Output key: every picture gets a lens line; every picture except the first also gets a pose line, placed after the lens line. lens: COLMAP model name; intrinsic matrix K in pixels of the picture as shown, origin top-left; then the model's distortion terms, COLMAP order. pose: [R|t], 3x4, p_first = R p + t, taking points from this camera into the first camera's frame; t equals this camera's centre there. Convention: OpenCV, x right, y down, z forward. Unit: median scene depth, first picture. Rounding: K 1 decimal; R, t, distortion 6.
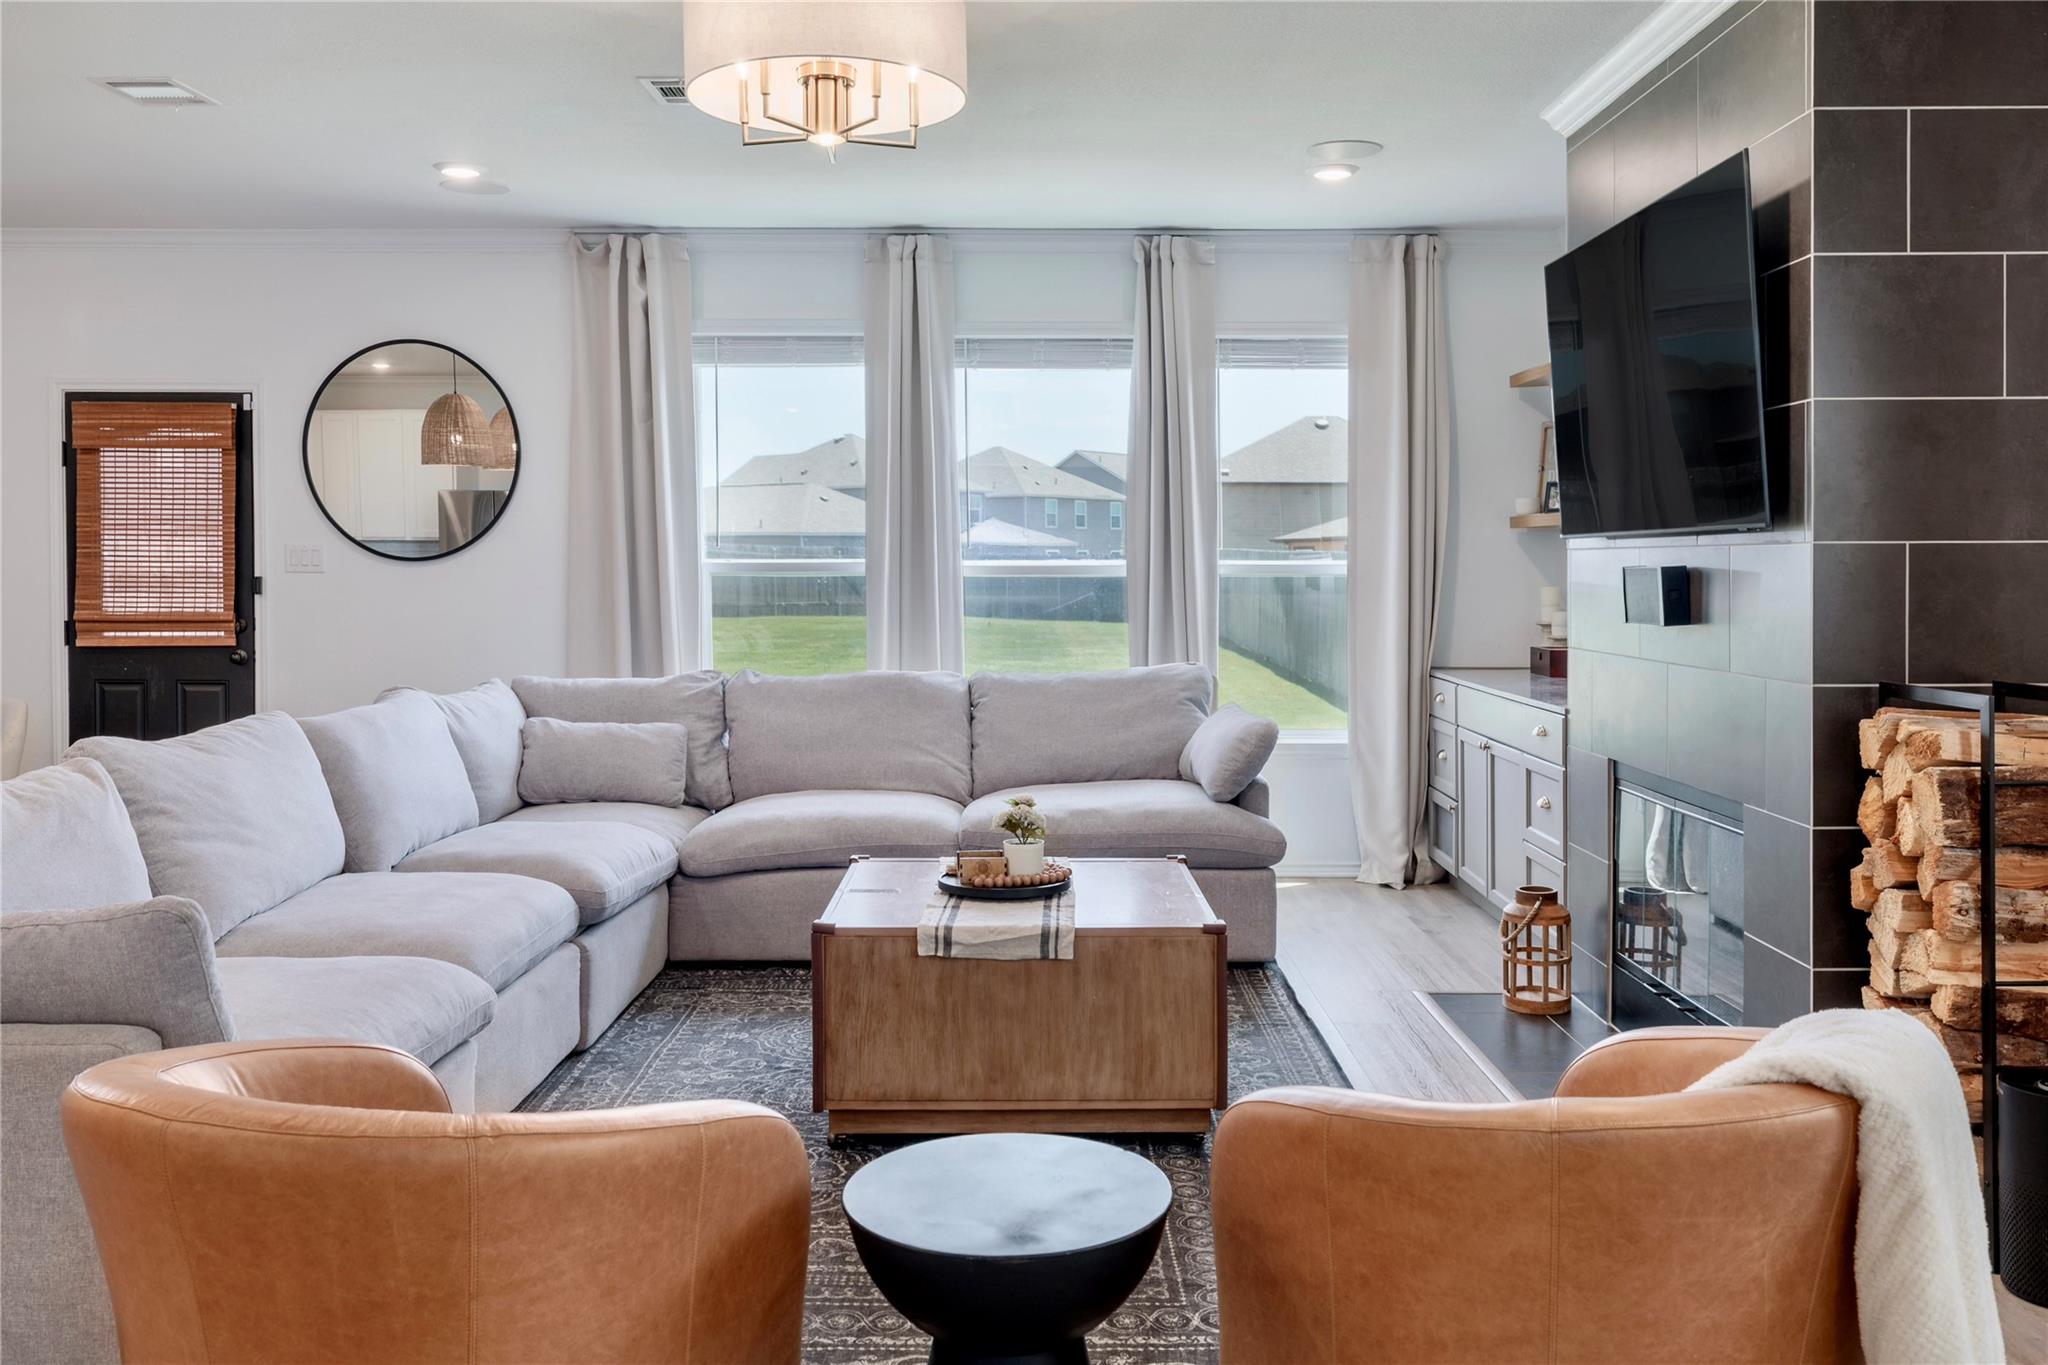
lens RADIAL K [[1729.3, 0, 1008.5], [0, 1729.3, 601.9], [0, 0, 1]] dist [-0.010078, -0.002370]
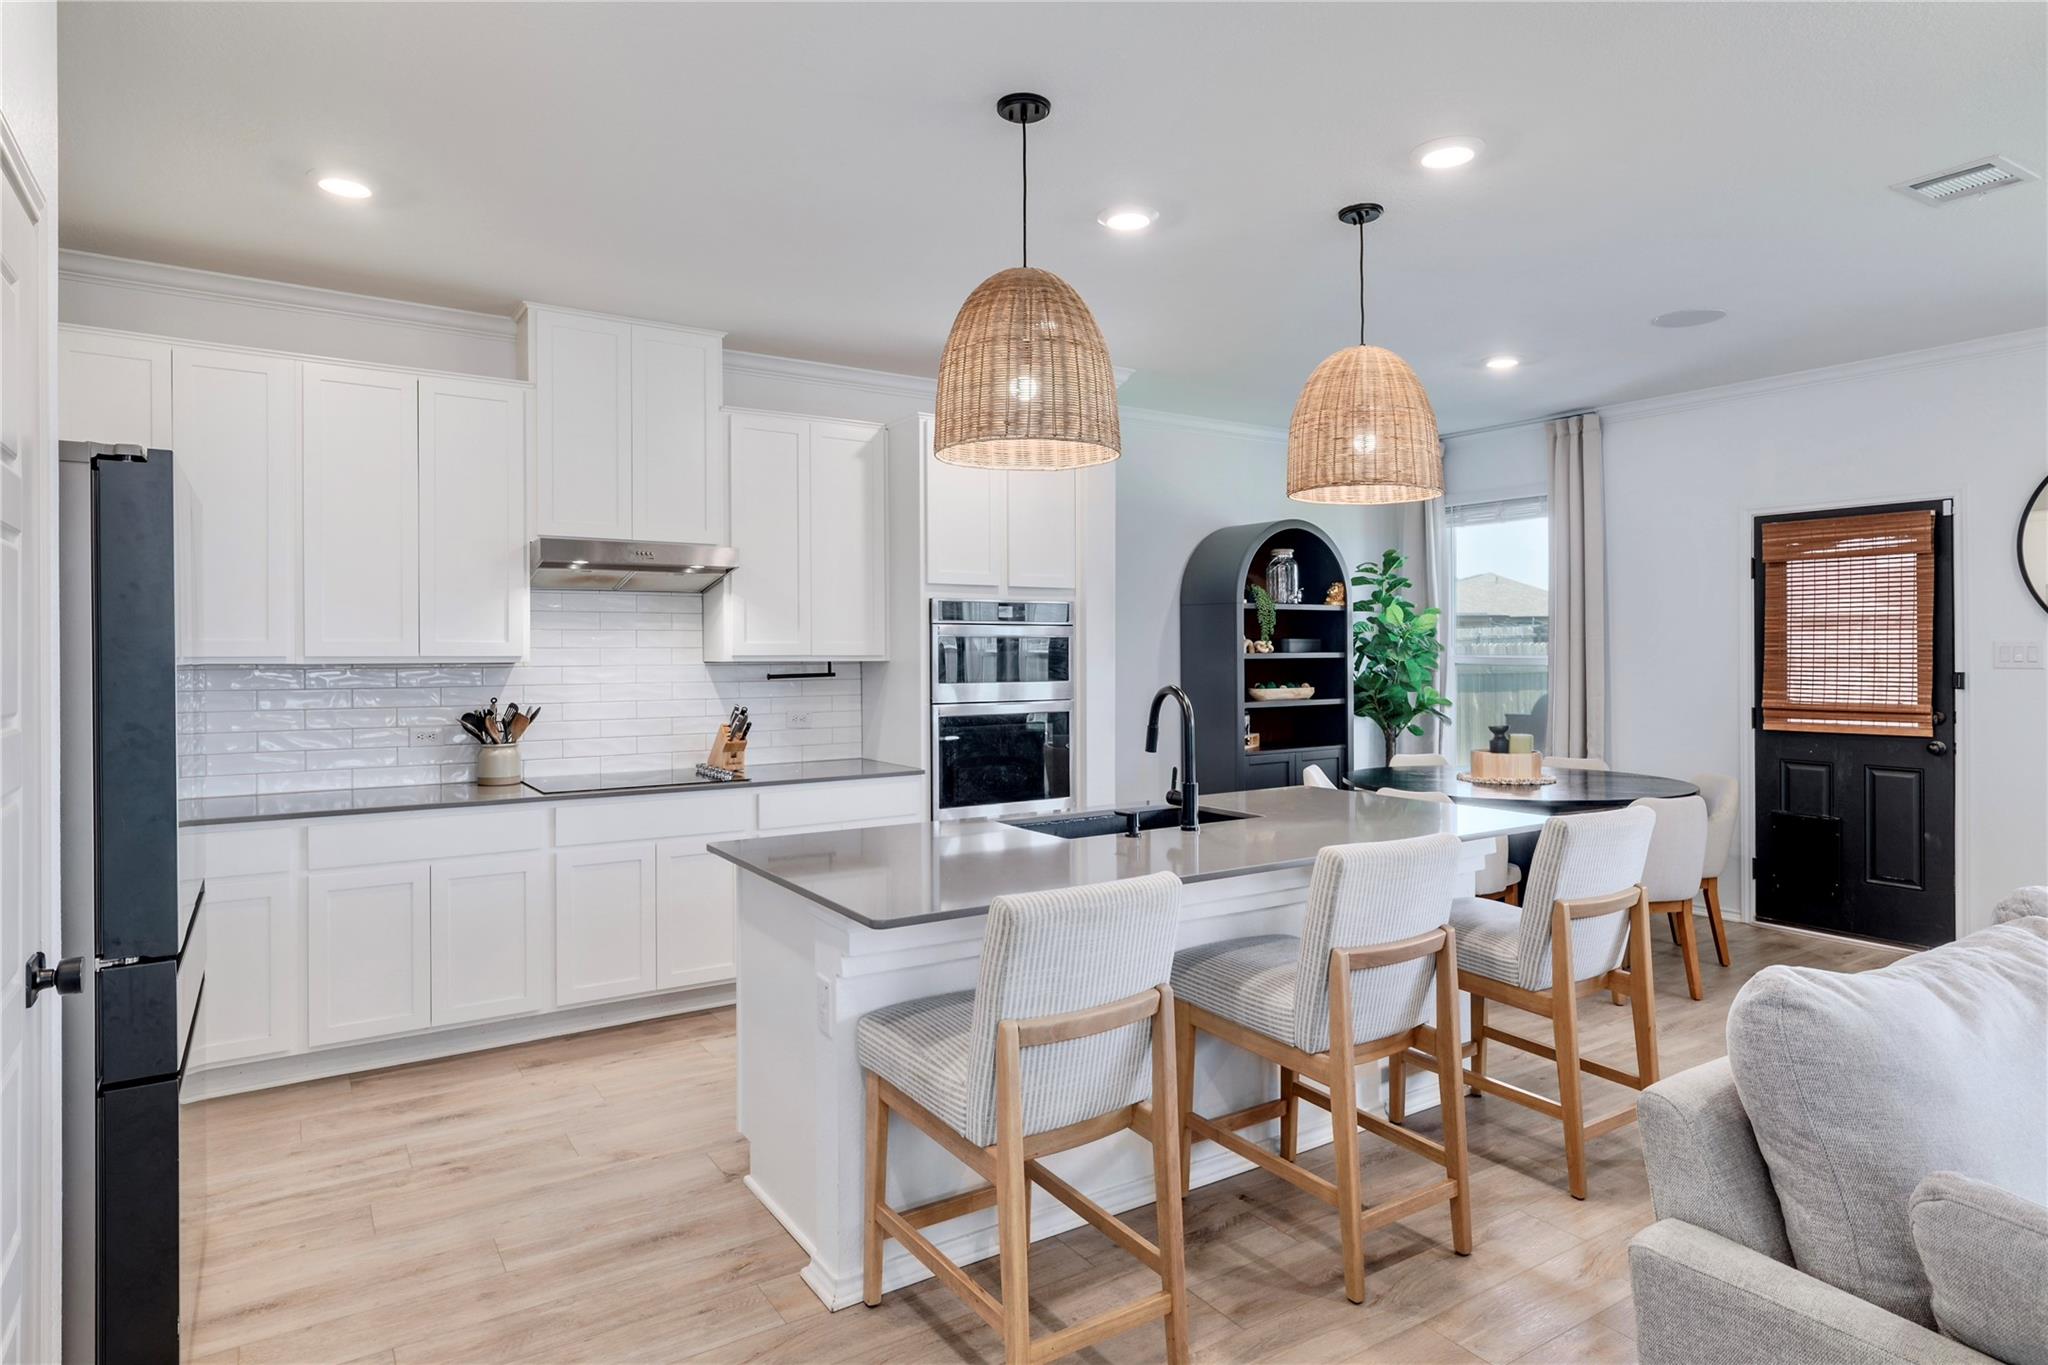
lens RADIAL K [[1105.4, 0, 1025.5], [0, 1105.4, 649.1], [0, 0, 1]] dist [0.001009, 0.001011]
pose [[0.555219, -0.006279, -0.831680, -0.198985], [-0.013030, 0.999783, -0.016247, -0.011042], [0.831602, 0.019857, 0.555017, 0.161391]]
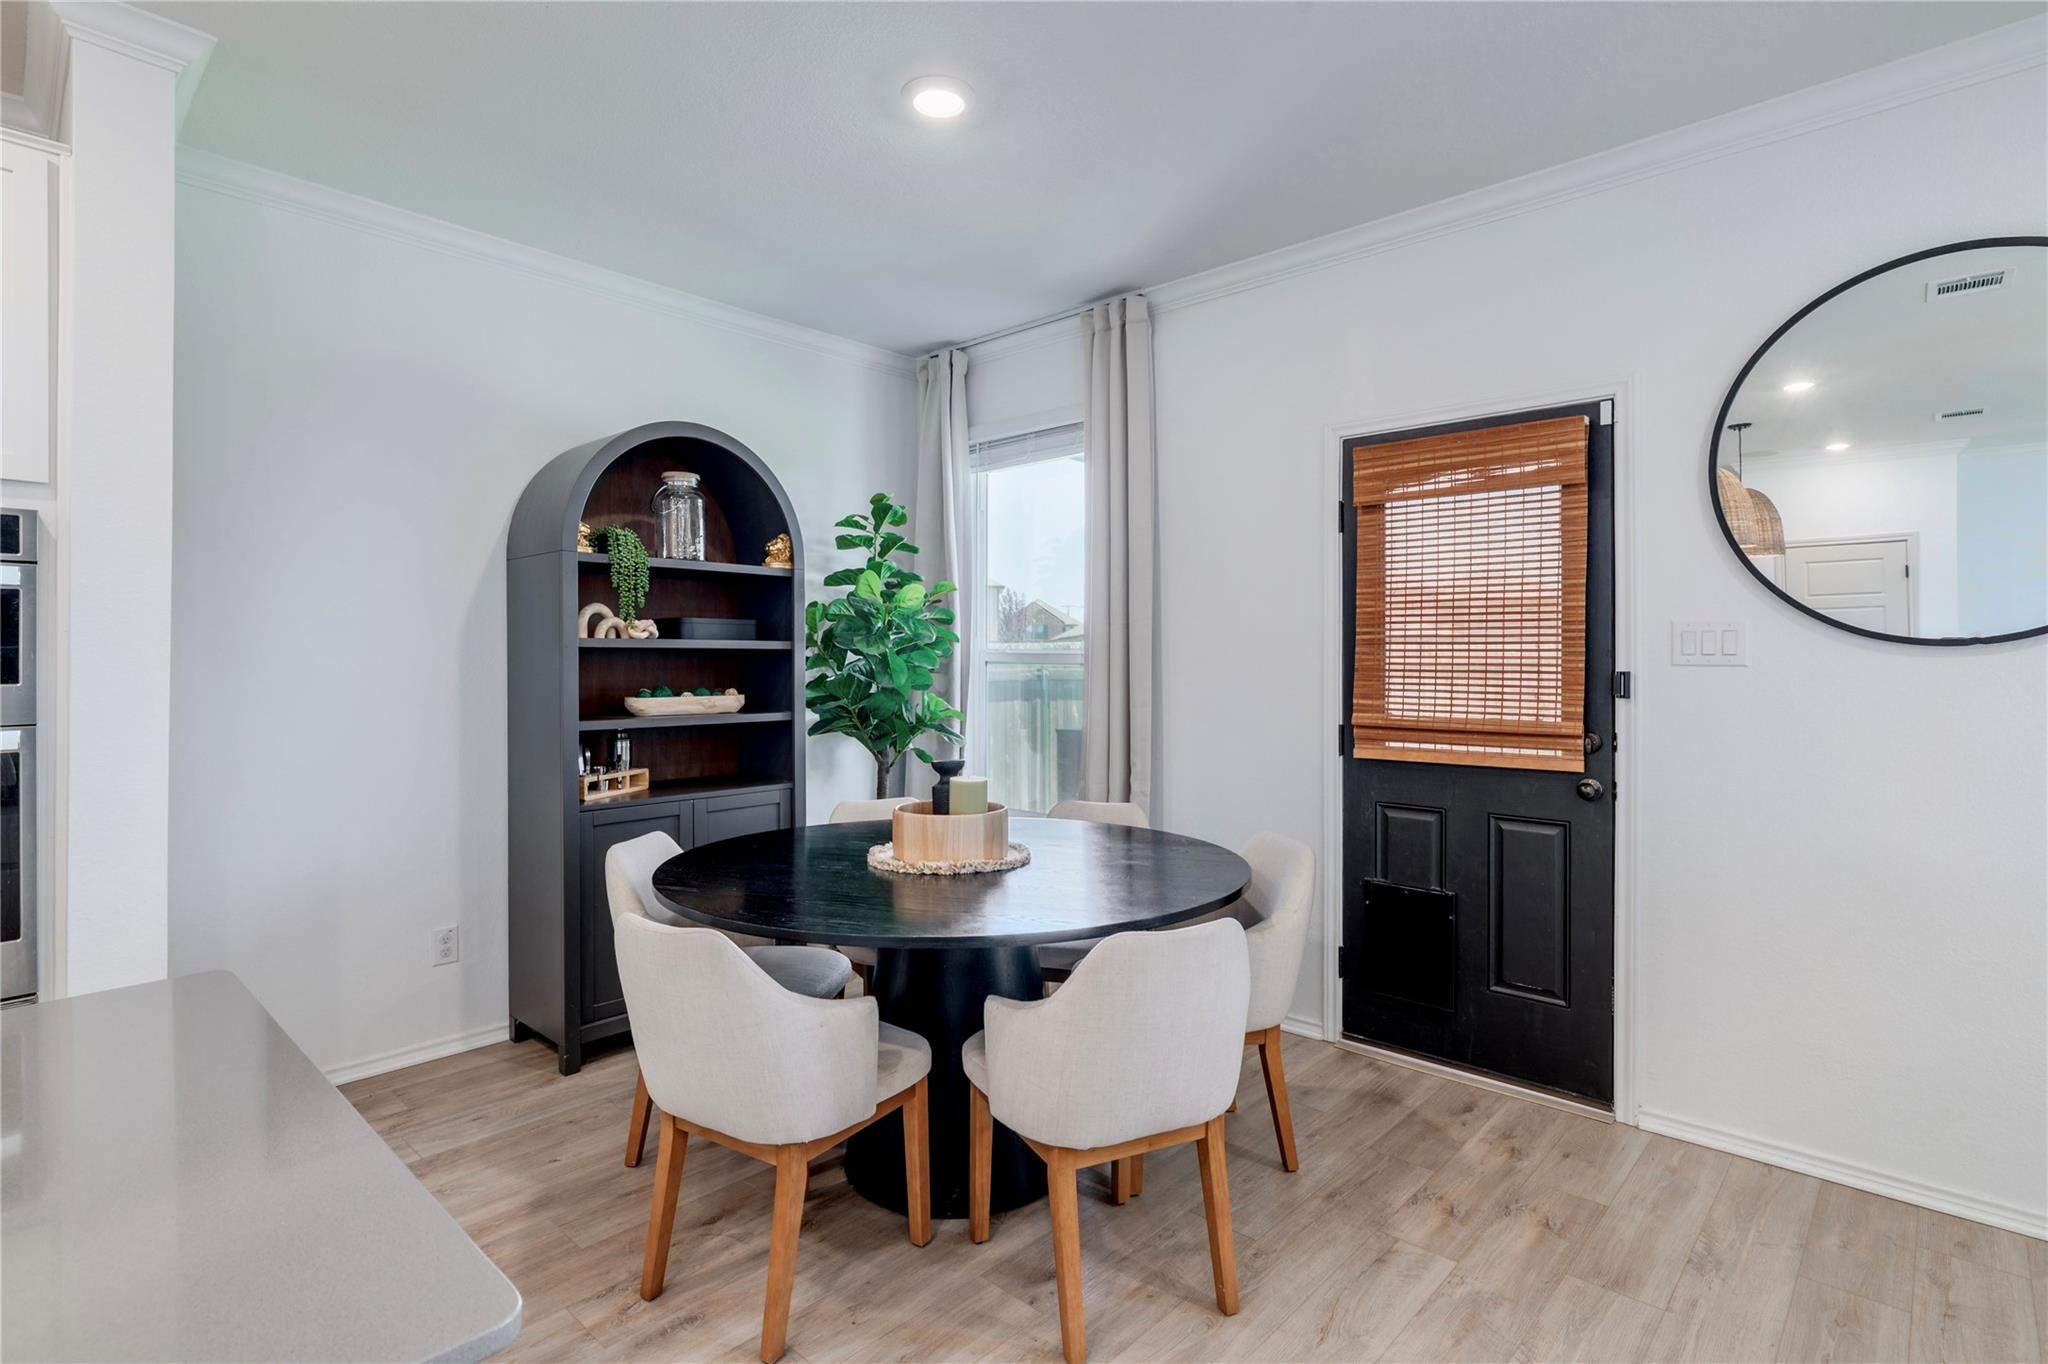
lens RADIAL K [[975.9, 0, 1024.0], [0, 975.9, 650.7], [0, 0, 1]] dist [0.004021, -0.000721]
pose [[0.741564, -0.007474, -0.670840, -0.368680], [-0.017319, 0.999391, -0.030280, -0.007502], [0.670658, 0.034073, 0.740984, 0.590100]]
